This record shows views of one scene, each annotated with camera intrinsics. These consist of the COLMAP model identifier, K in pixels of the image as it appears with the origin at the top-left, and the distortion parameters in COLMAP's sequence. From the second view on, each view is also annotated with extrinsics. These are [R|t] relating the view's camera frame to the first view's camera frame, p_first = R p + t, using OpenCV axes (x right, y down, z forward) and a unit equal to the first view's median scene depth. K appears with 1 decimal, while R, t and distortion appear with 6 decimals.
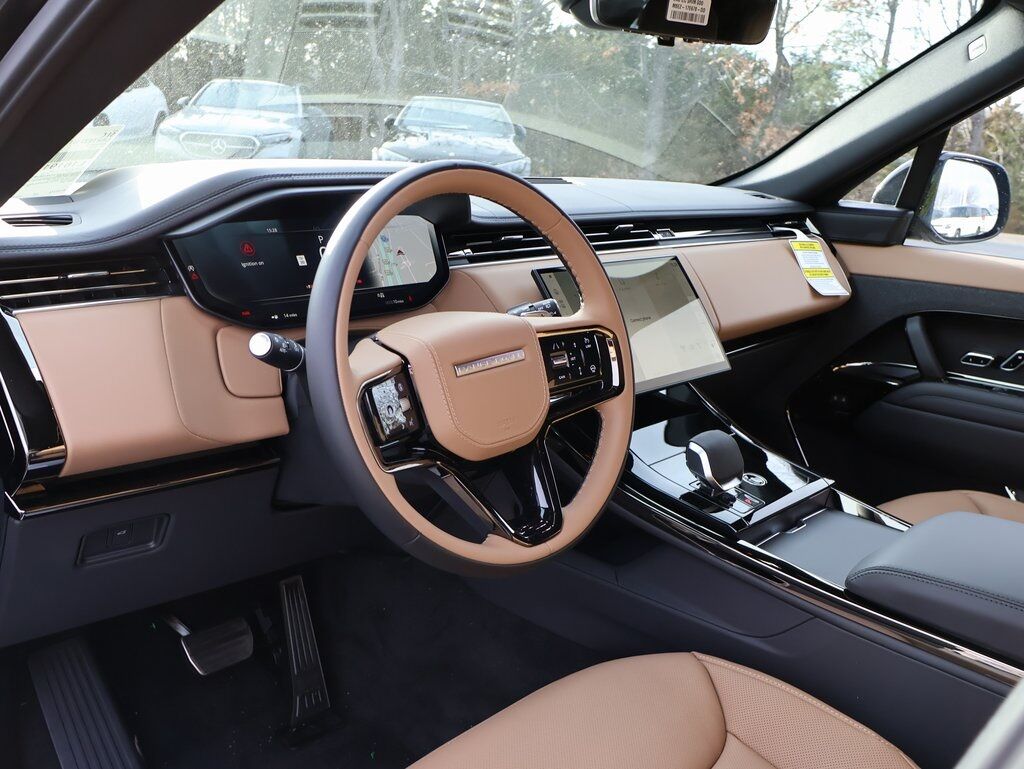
lens RADIAL K [[967.5, 0, 512.0], [0, 967.5, 384.5], [0, 0, 1]] dist [-0.000422, -0.011921]
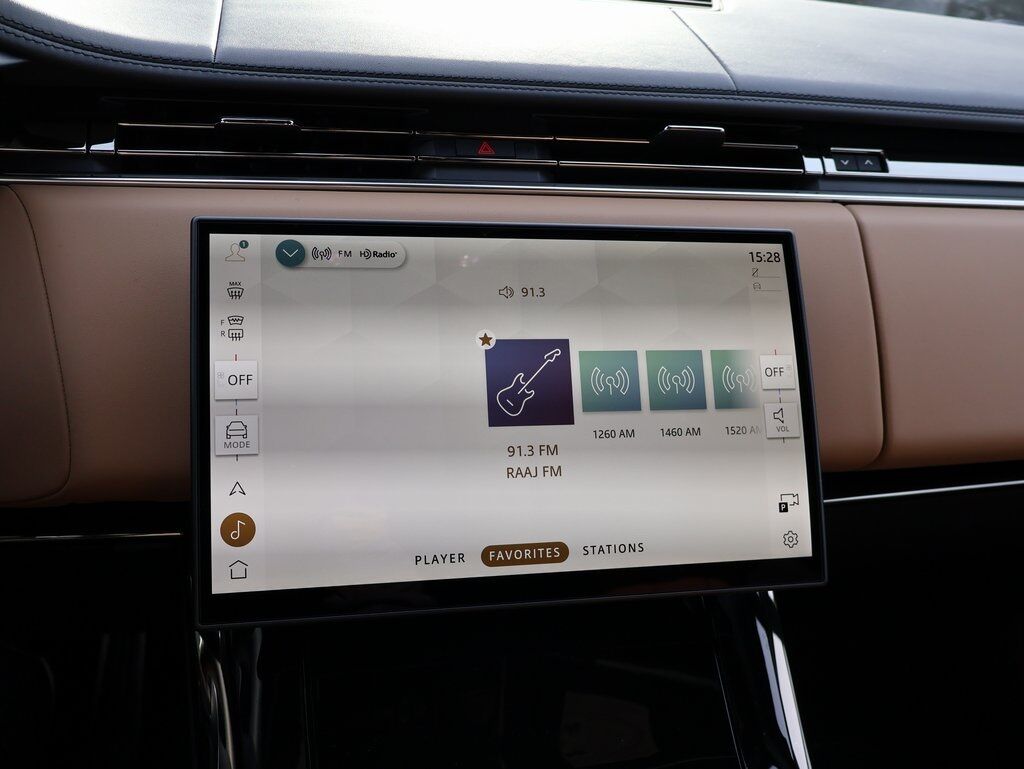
lens RADIAL K [[1000.7, 0, 512.0], [0, 1000.7, 384.5], [0, 0, 1]] dist [-0.023835, -0.020159]
pose [[0.831519, 0.283084, -0.477954, 0.263979], [-0.194559, 0.954323, 0.226747, -0.136387], [0.520311, -0.095555, 0.848614, 0.587310]]
